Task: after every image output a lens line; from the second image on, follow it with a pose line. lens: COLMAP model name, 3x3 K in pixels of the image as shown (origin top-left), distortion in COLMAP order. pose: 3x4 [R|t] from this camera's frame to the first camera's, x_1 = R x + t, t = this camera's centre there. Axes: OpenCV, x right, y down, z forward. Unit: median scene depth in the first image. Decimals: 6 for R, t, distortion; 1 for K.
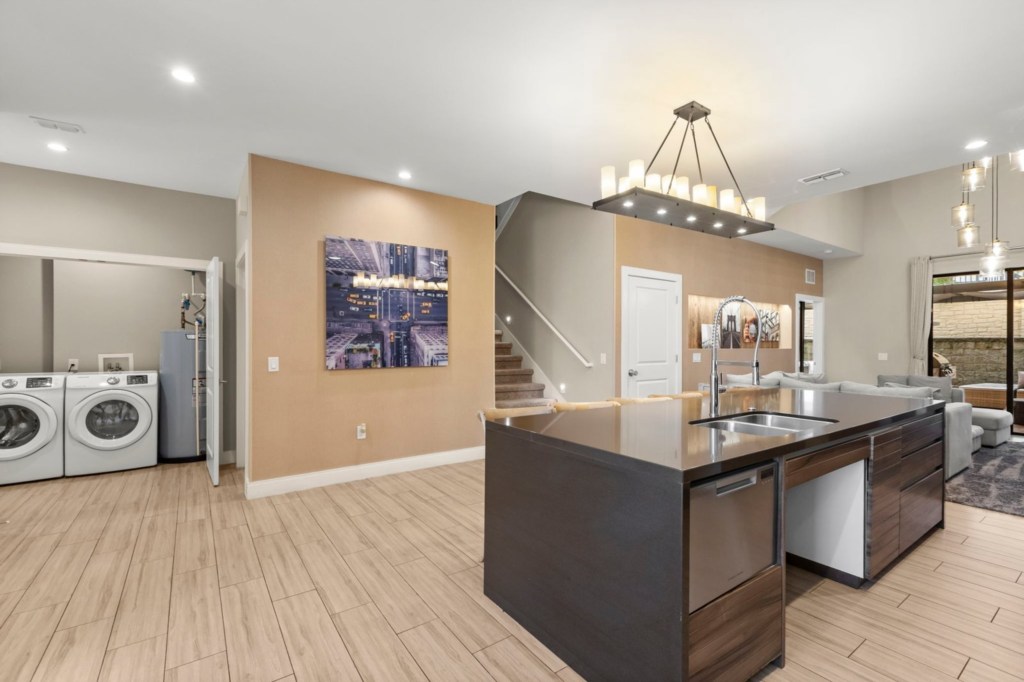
lens RADIAL K [[459.5, 0, 519.1], [0, 459.5, 347.2], [0, 0, 1]] dist [-0.001324, 0.000111]
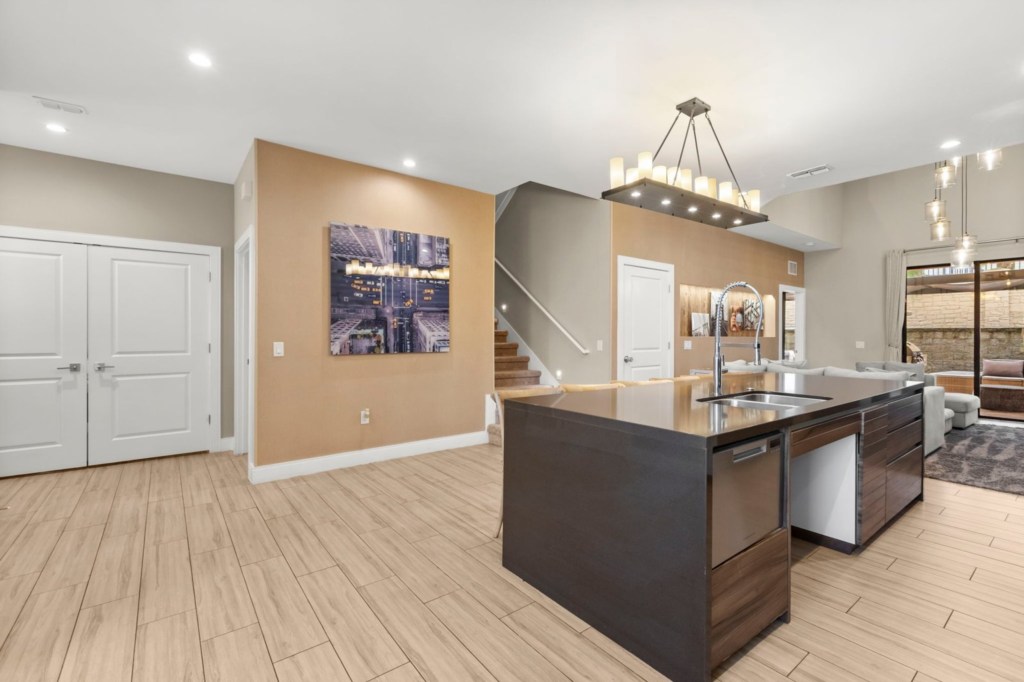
lens RADIAL K [[459.5, 0, 522.7], [0, 459.5, 337.5], [0, 0, 1]] dist [-0.000509, -0.000359]
pose [[0.999009, 0.001209, 0.044484, -0.040966], [-0.001120, 0.999997, -0.002020, 0.011312], [-0.044486, 0.001968, 0.999008, -0.022540]]
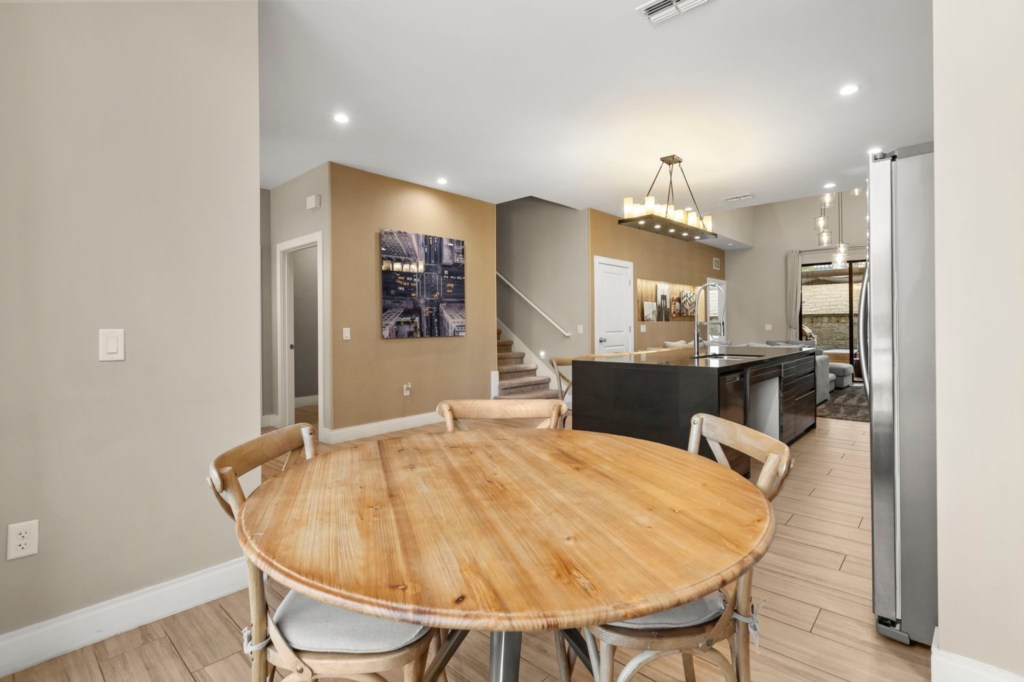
lens RADIAL K [[492.8, 0, 512.1], [0, 492.8, 327.9], [0, 0, 1]] dist [-0.000075, 0.000000]
pose [[0.977377, -0.012195, 0.211154, -0.332310], [0.012889, 0.999915, -0.001915, 0.025688], [-0.211113, 0.004593, 0.977451, -0.323592]]
